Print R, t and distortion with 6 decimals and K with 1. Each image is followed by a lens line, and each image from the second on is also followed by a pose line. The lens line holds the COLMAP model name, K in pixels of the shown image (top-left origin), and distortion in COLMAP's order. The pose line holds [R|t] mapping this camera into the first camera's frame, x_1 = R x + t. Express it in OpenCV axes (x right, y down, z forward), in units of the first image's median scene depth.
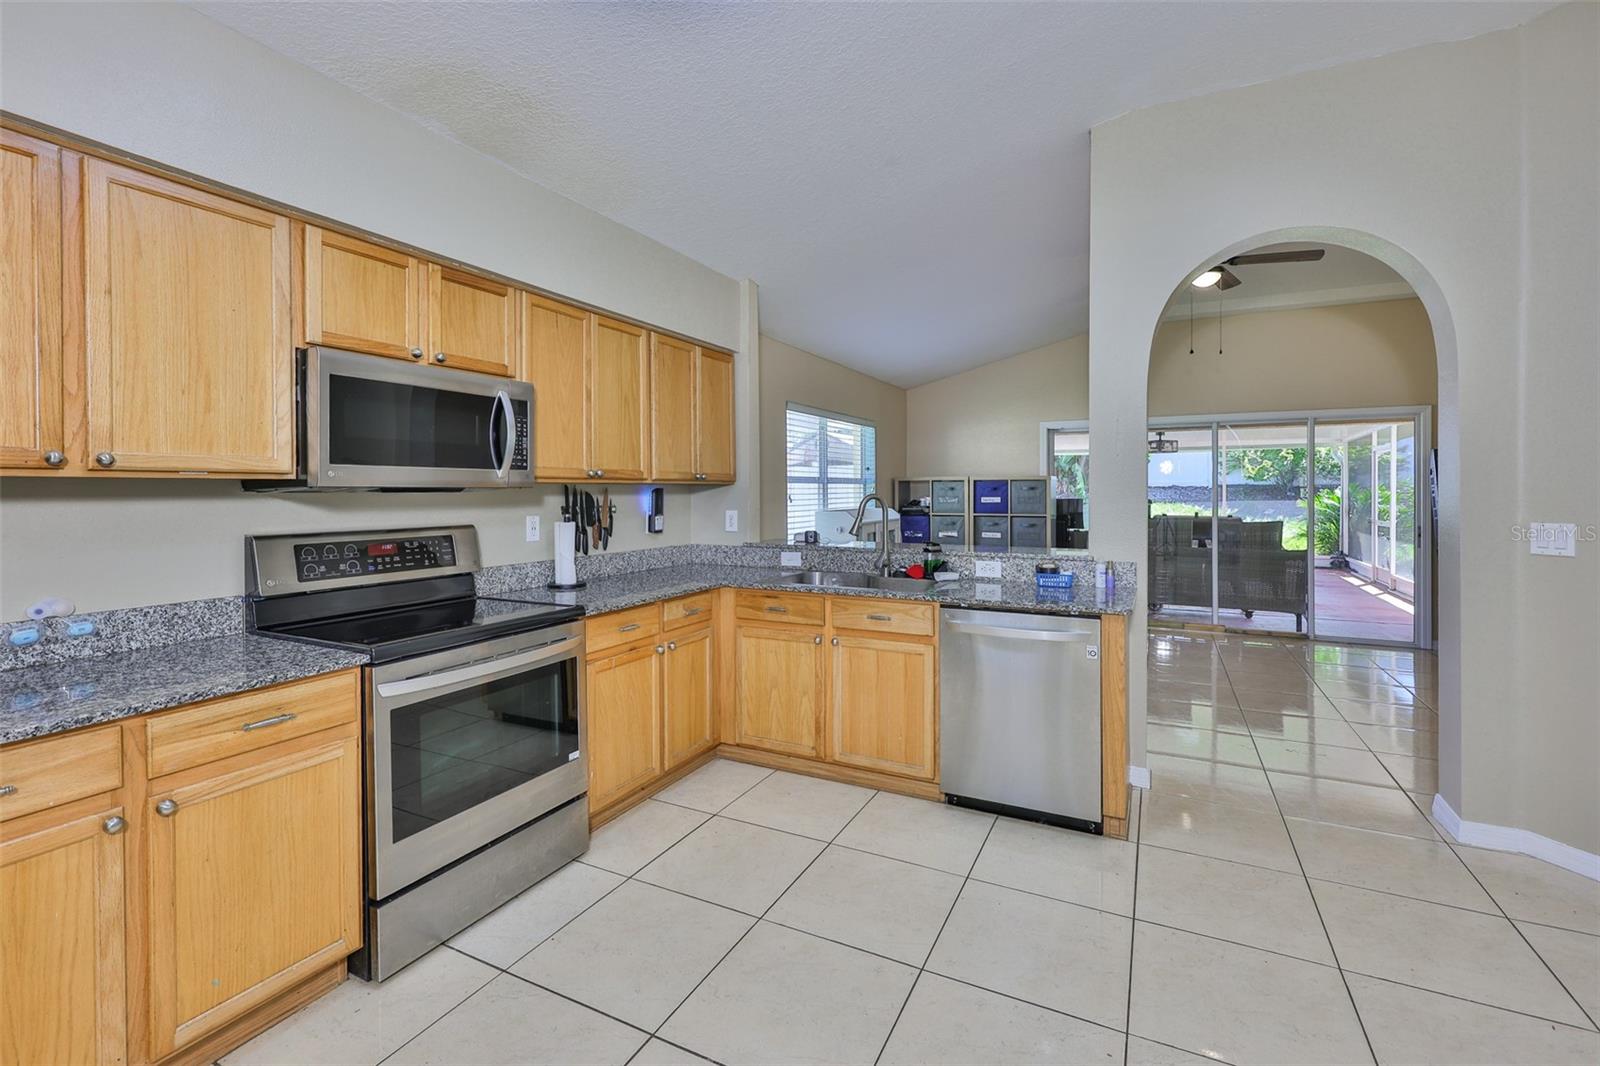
lens RADIAL K [[685.9, 0, 799.6], [0, 685.9, 497.5], [0, 0, 1]] dist [-0.001483, -0.000228]
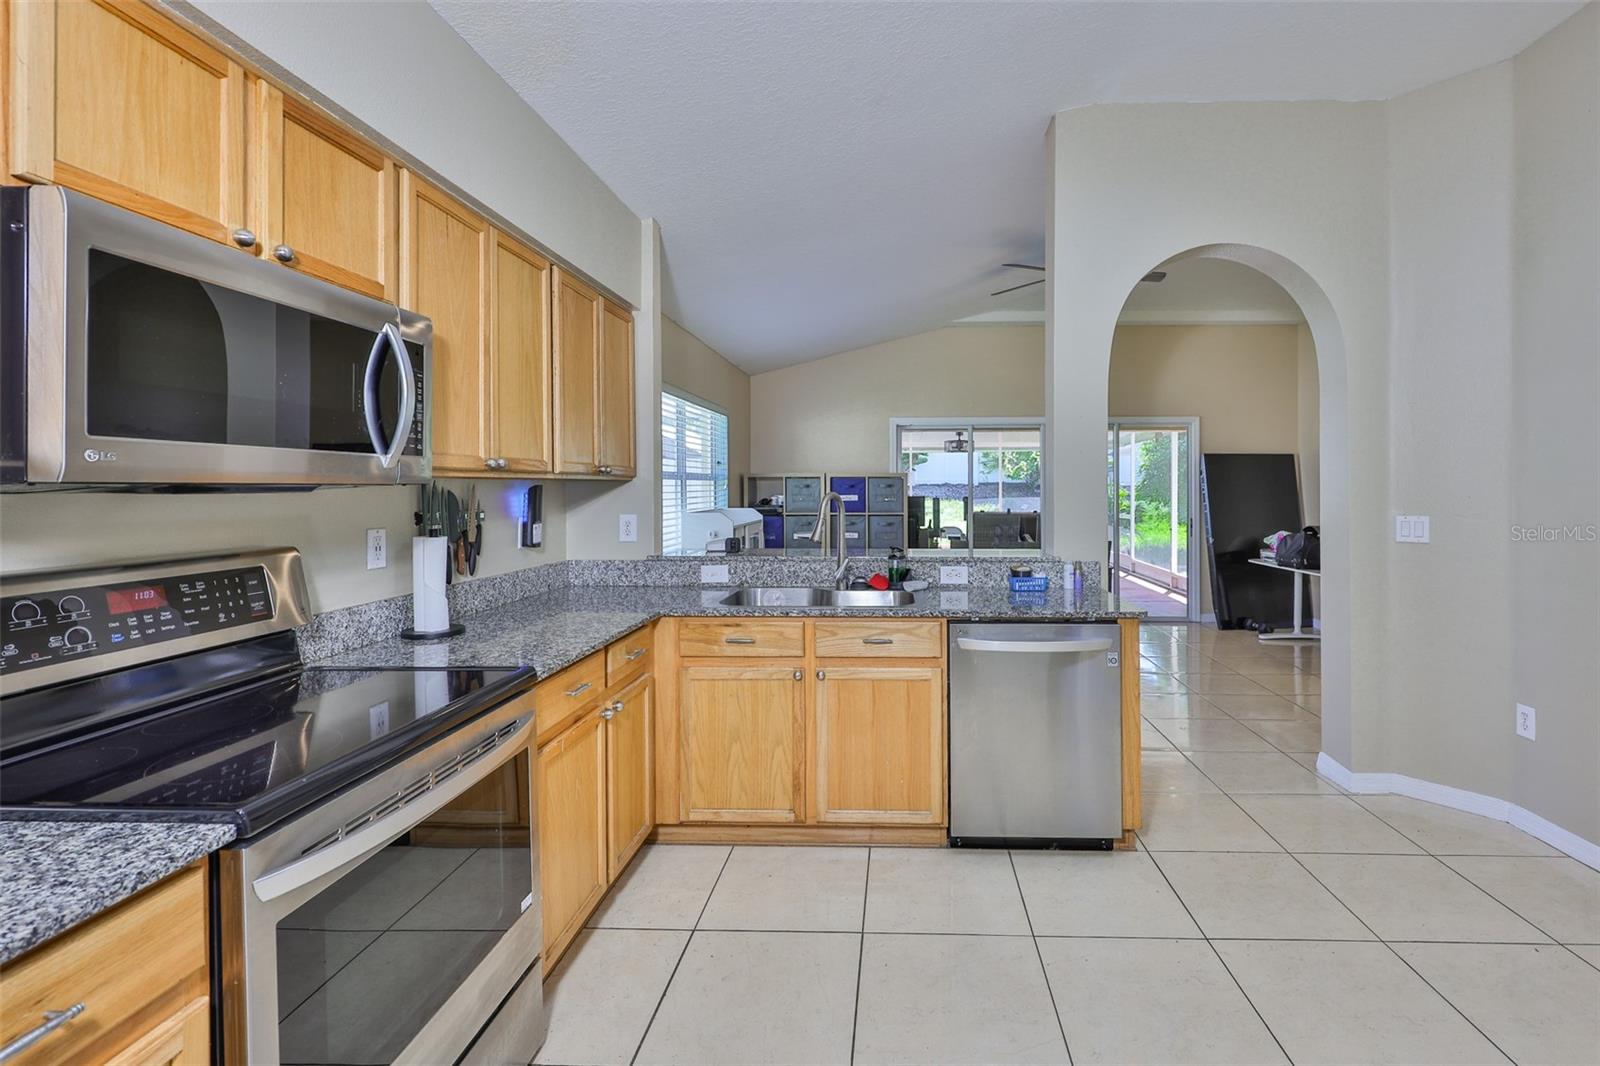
lens RADIAL K [[719.0, 0, 858.4], [0, 719.0, 490.7], [0, 0, 1]] dist [-0.000451, -0.000027]
pose [[0.909781, -0.001402, 0.415086, -0.250112], [0.003791, 0.999981, -0.004932, -0.003378], [-0.415071, 0.006061, 0.909769, 0.197423]]
